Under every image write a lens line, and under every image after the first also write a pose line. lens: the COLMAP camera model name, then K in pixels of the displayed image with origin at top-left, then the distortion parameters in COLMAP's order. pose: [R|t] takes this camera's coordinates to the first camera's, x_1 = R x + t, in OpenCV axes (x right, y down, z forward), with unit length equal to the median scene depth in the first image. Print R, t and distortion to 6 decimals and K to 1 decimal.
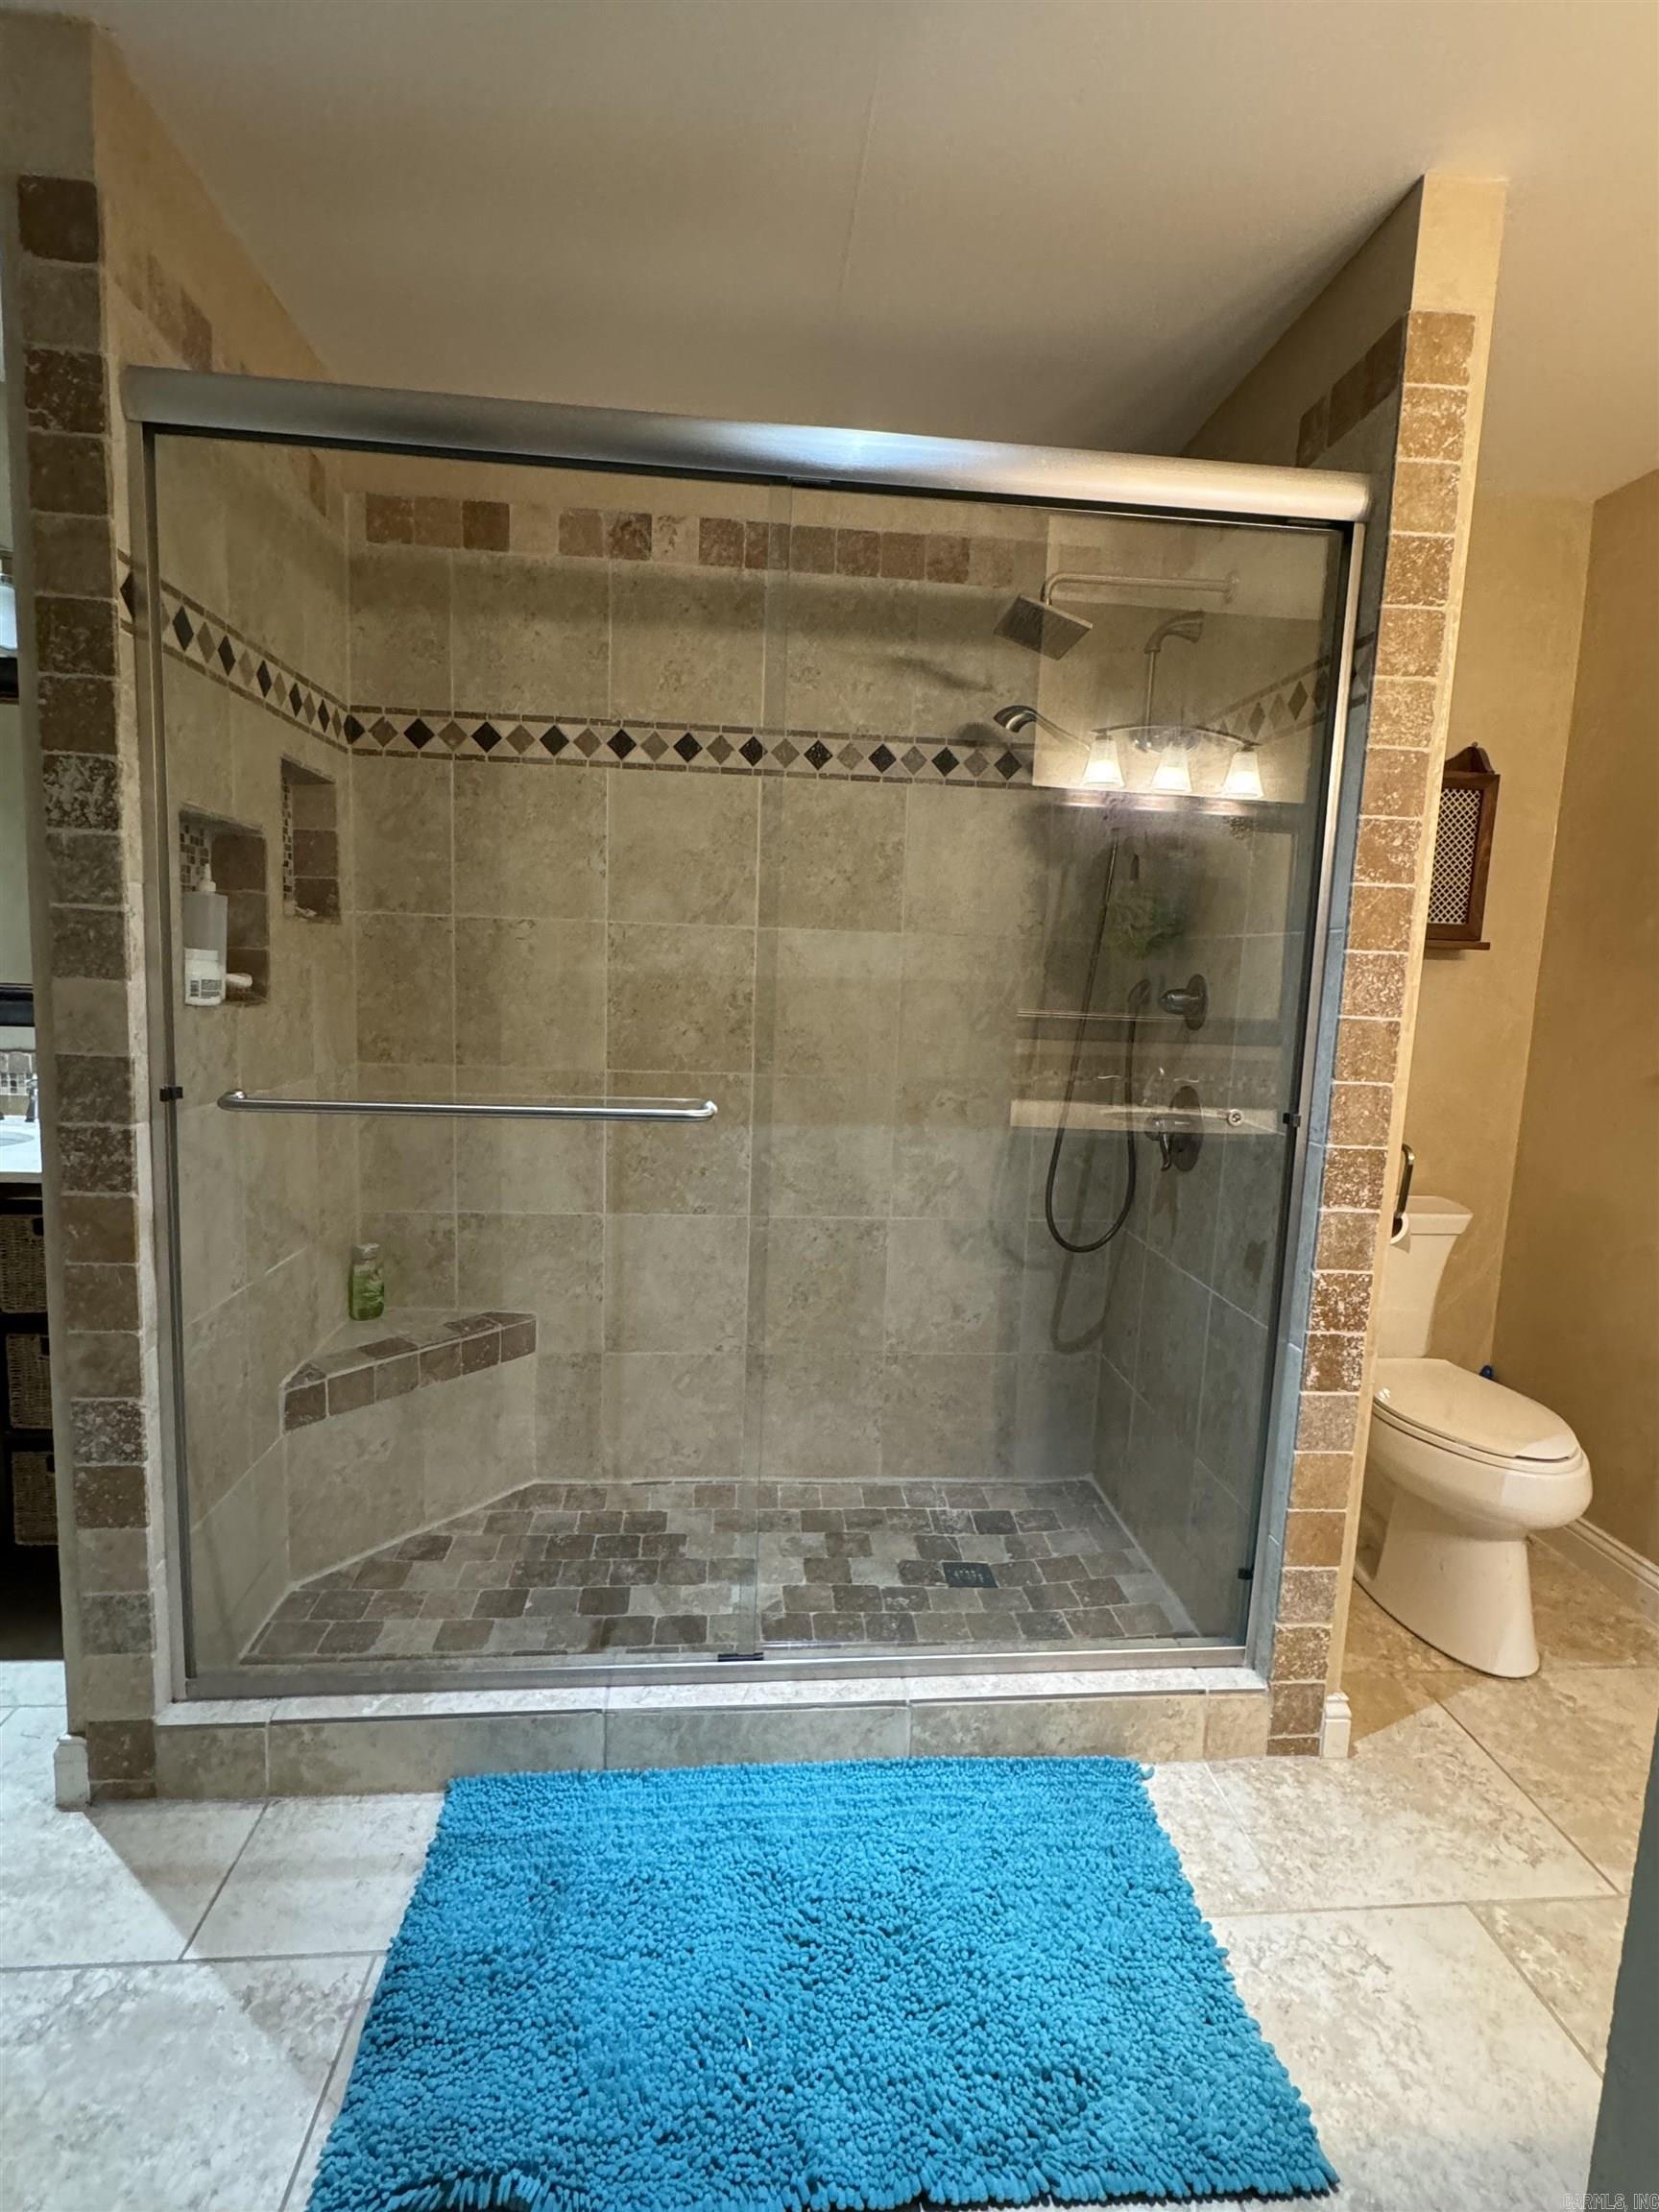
lens RADIAL K [[1093.2, 0, 833.1], [0, 1093.2, 1117.0], [0, 0, 1]] dist [0.002863, 0.001129]
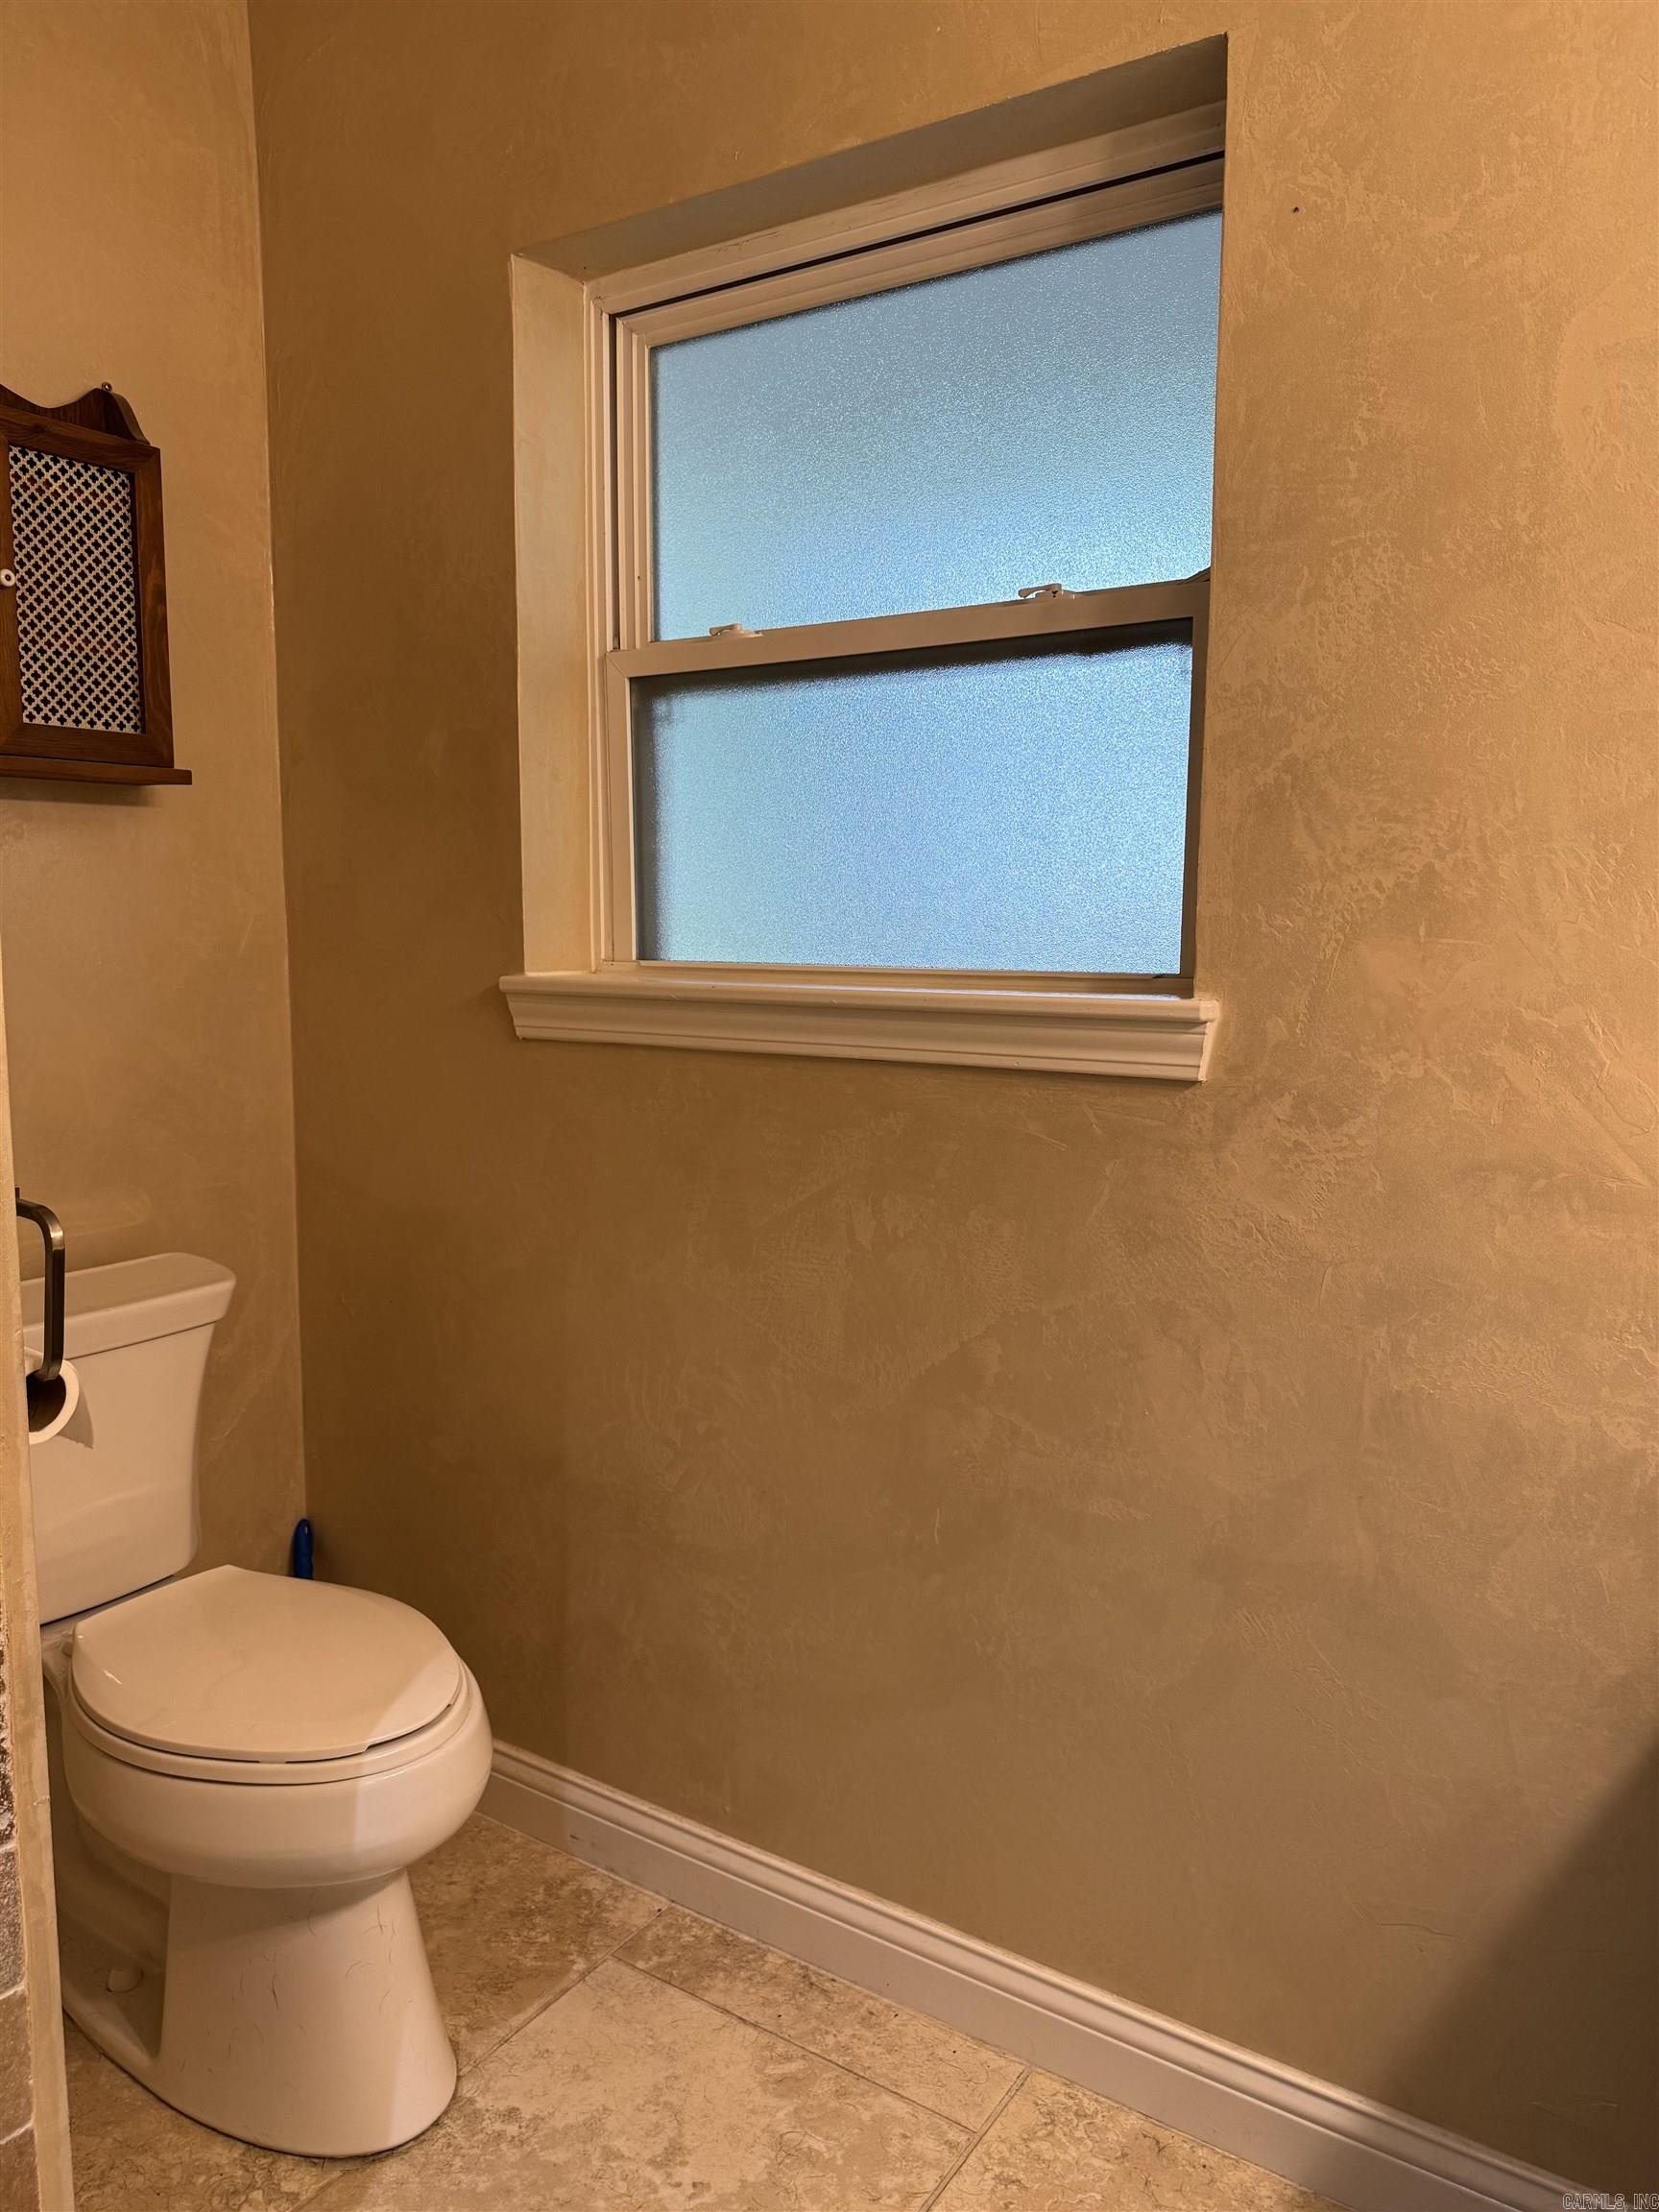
lens RADIAL K [[1554.5, 0, 833.7], [0, 1554.5, 1118.2], [0, 0, 1]] dist [0.007584, -0.014439]
pose [[0.627057, -0.135520, 0.767095, 0.205769], [0.117917, 0.989916, 0.078495, -0.014713], [-0.769997, 0.041232, 0.636714, 0.303047]]
